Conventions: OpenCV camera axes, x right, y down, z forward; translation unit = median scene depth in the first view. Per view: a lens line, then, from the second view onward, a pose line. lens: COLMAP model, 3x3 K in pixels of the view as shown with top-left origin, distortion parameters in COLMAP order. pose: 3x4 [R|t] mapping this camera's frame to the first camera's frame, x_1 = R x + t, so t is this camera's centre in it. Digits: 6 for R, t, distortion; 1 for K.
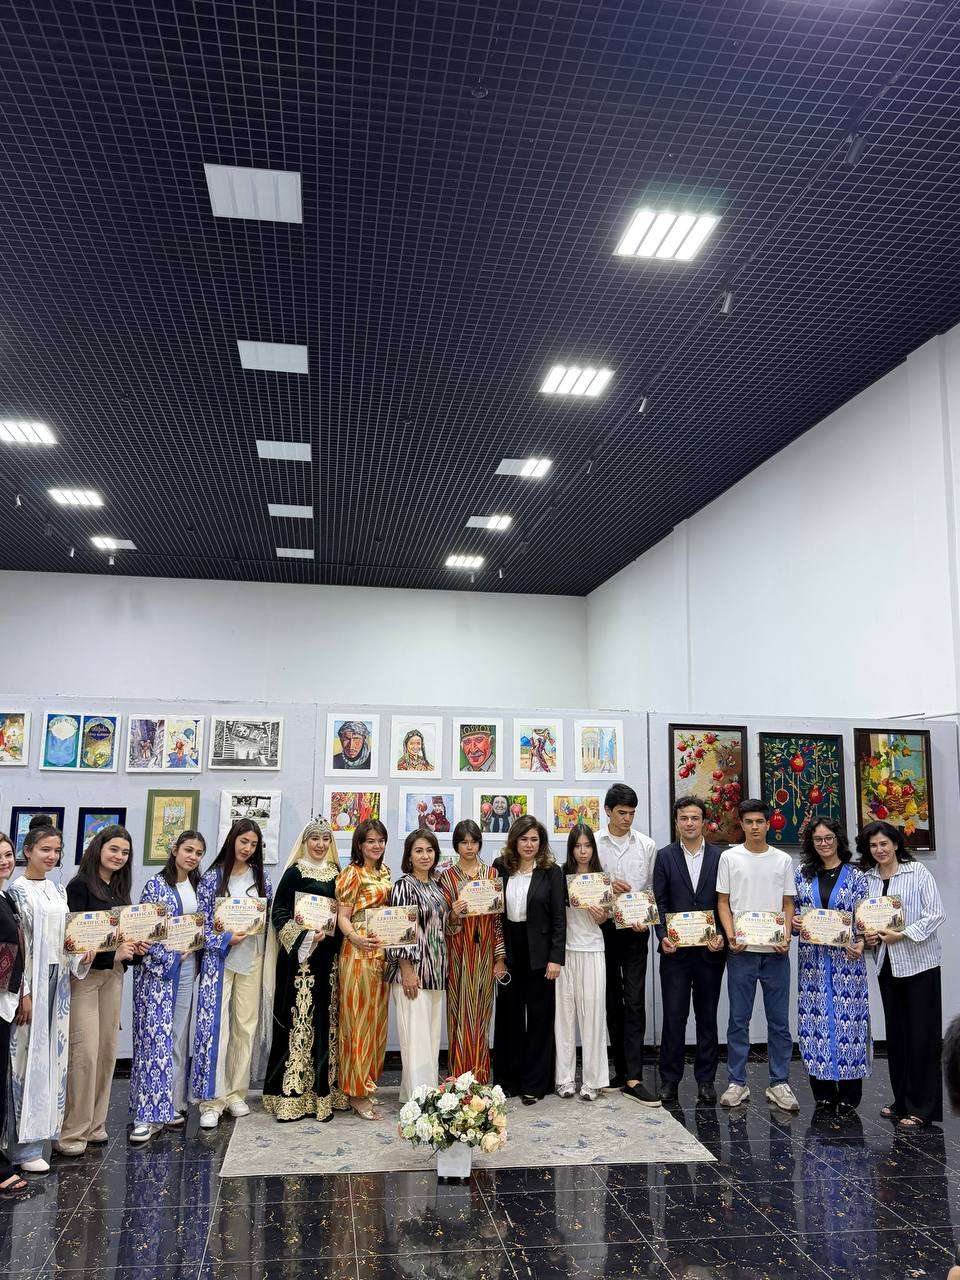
lens RADIAL K [[1056.1, 0, 480.0], [0, 1056.1, 640.0], [0, 0, 1]] dist [0.128195, -0.048995]
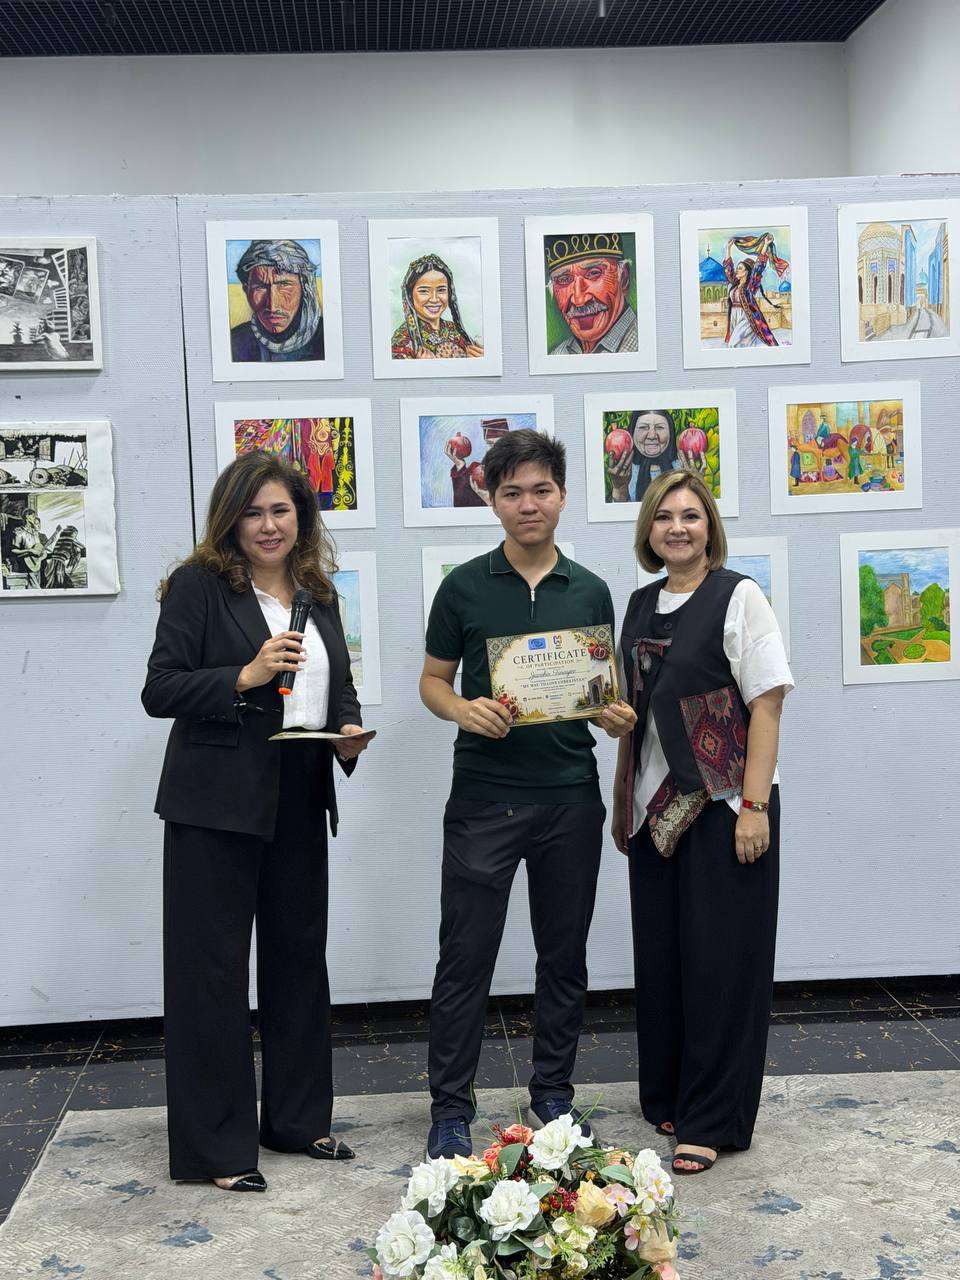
lens RADIAL K [[1831.0, 0, 480.8], [0, 1831.0, 648.2], [0, 0, 1]] dist [0.163611, -0.144835]
pose [[0.994783, -0.039783, -0.093942, 0.016557], [0.060082, 0.972661, 0.224322, 0.074491], [0.082449, -0.228796, 0.969977, 0.297737]]
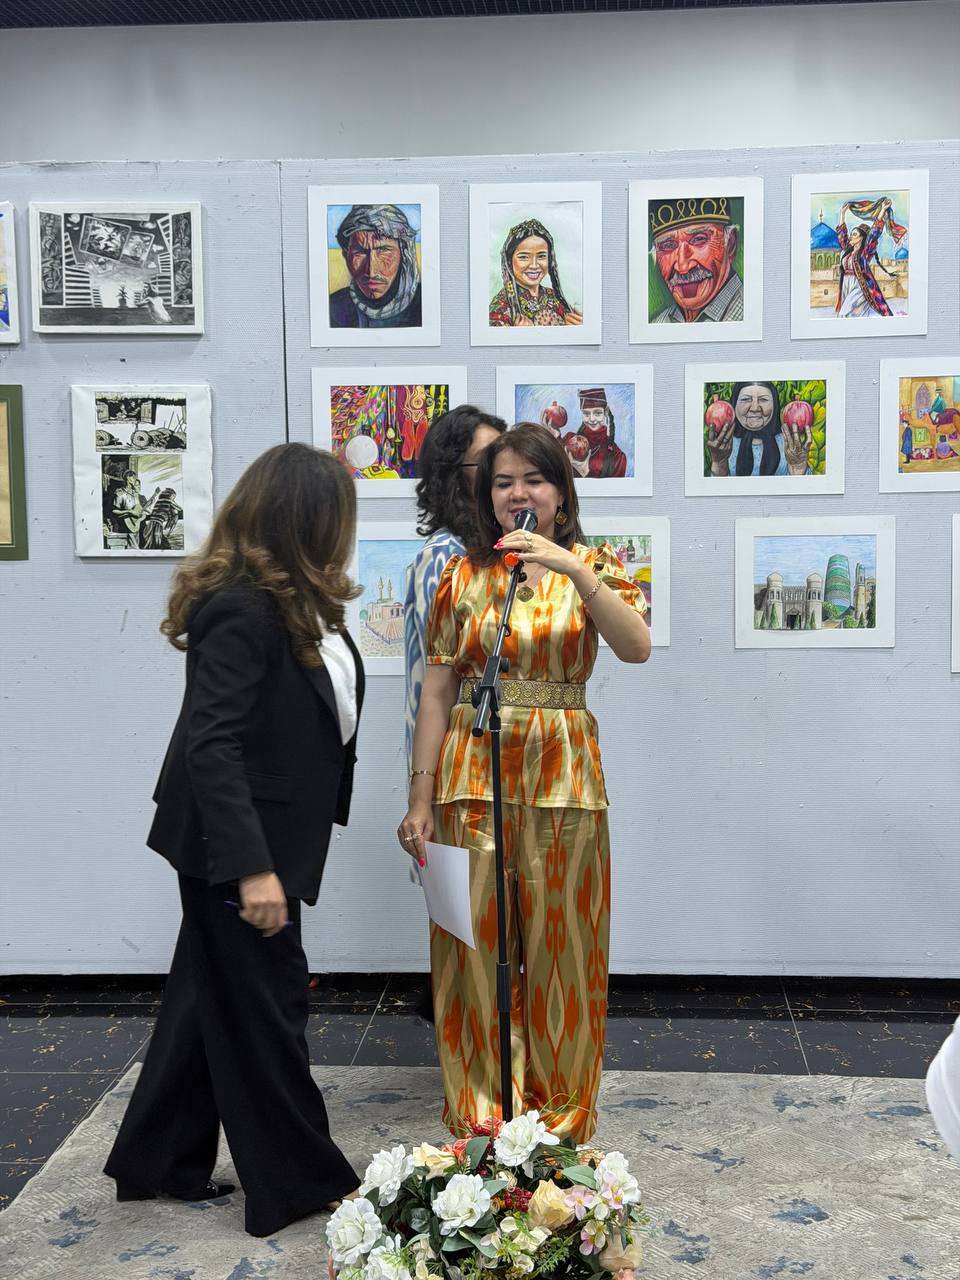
lens RADIAL K [[1814.7, 0, 480.0], [0, 1814.7, 640.0], [0, 0, 1]] dist [0.167799, -0.169274]
pose [[0.974280, -0.003911, -0.225305, 0.071561], [0.057876, 0.970651, 0.233423, 0.076682], [0.217780, -0.240459, 0.945913, 0.321331]]
